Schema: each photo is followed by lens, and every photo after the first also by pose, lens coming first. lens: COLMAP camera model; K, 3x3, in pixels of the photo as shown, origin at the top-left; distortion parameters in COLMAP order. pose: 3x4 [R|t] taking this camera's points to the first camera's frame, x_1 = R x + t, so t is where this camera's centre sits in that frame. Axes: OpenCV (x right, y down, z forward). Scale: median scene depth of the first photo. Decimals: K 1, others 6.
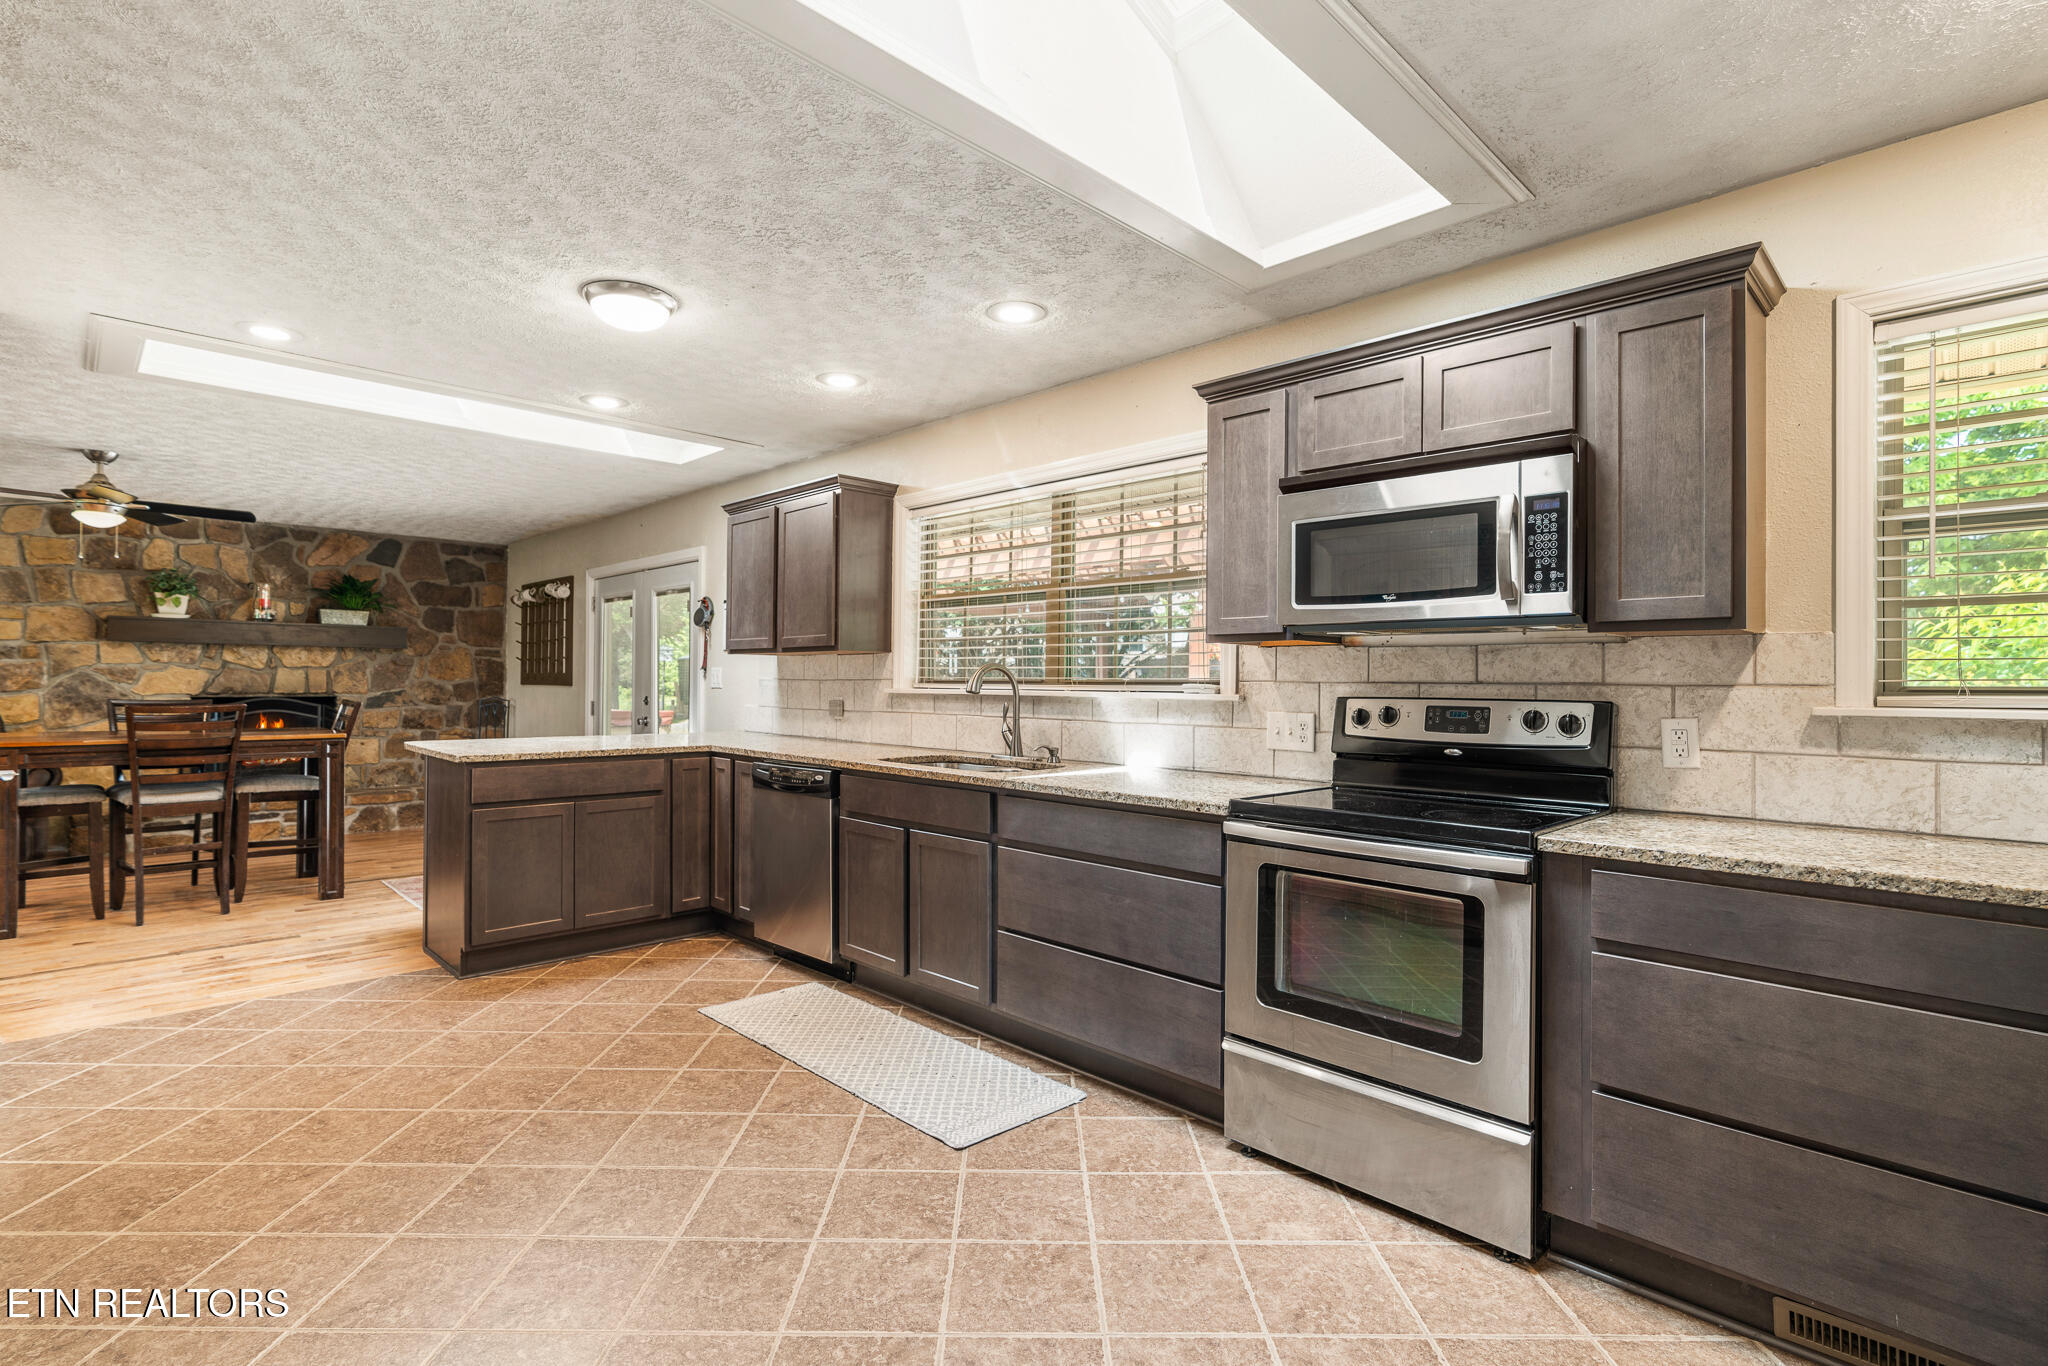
lens RADIAL K [[1015.2, 0, 1051.5], [0, 1015.2, 677.4], [0, 0, 1]] dist [-0.002503, 0.001430]
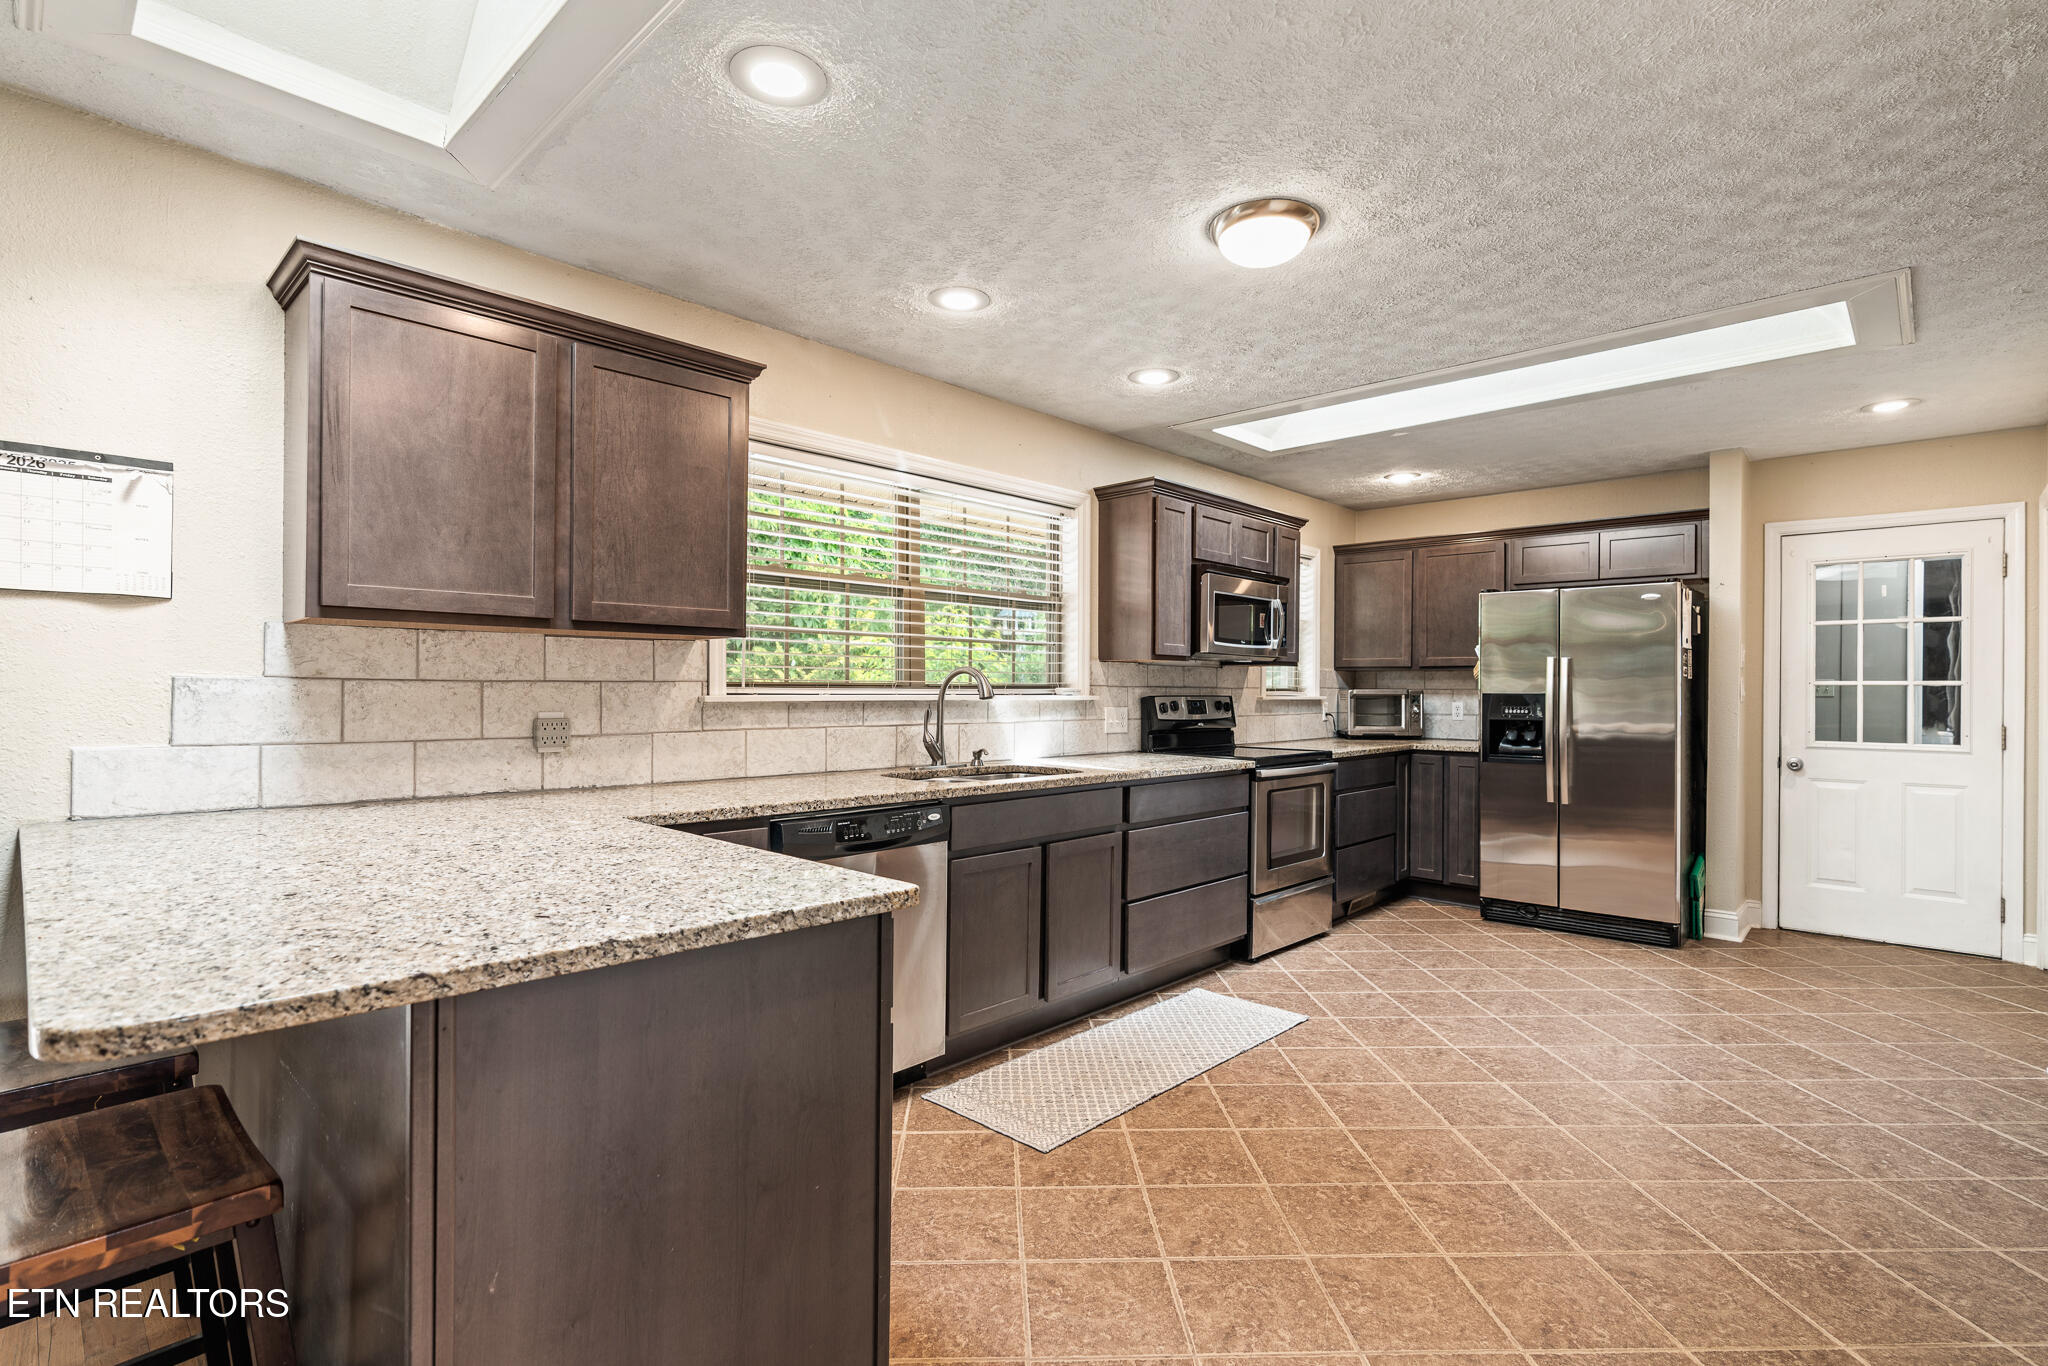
lens RADIAL K [[982.8, 0, 1027.1], [0, 982.8, 690.8], [0, 0, 1]] dist [-0.014015, 0.007616]
pose [[-0.049160, -0.011823, 0.998721, -1.143382], [-0.013767, 0.999843, 0.011159, -0.002972], [-0.998696, -0.013201, -0.049315, 1.166253]]
